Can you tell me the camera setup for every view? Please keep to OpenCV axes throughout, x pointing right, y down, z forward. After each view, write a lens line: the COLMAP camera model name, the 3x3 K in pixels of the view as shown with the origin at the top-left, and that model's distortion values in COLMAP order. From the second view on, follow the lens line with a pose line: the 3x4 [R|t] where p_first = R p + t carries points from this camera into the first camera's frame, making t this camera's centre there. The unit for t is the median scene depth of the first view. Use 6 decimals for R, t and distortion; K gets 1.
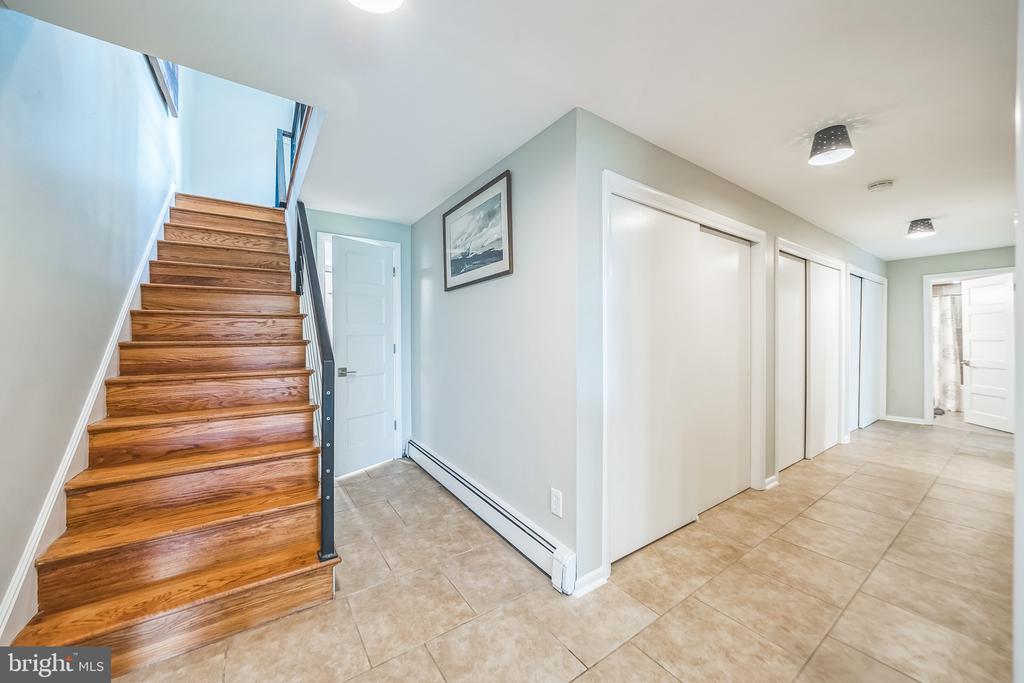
lens RADIAL K [[377.9, 0, 512.3], [0, 377.9, 342.6], [0, 0, 1]] dist [-0.001304, -0.000048]
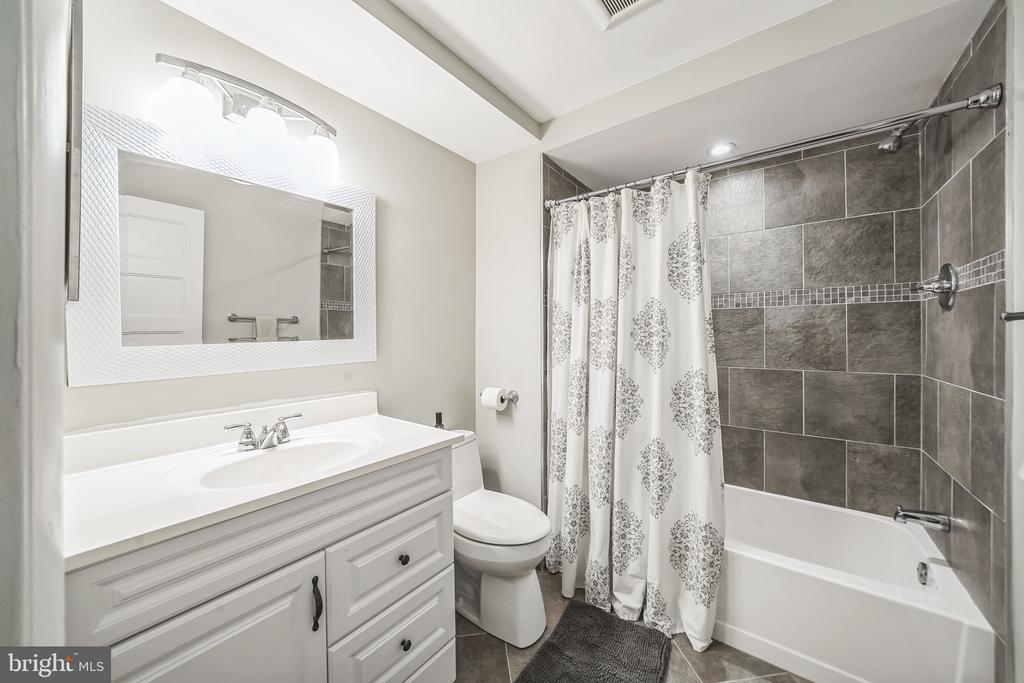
lens RADIAL K [[377.9, 0, 509.6], [0, 377.9, 337.4], [0, 0, 1]] dist [-0.001304, -0.000048]
pose [[0.955411, 0.004157, 0.295251, 0.965398], [-0.003642, 0.999991, -0.002297, -0.014792], [-0.295258, 0.001119, 0.955417, 0.793106]]
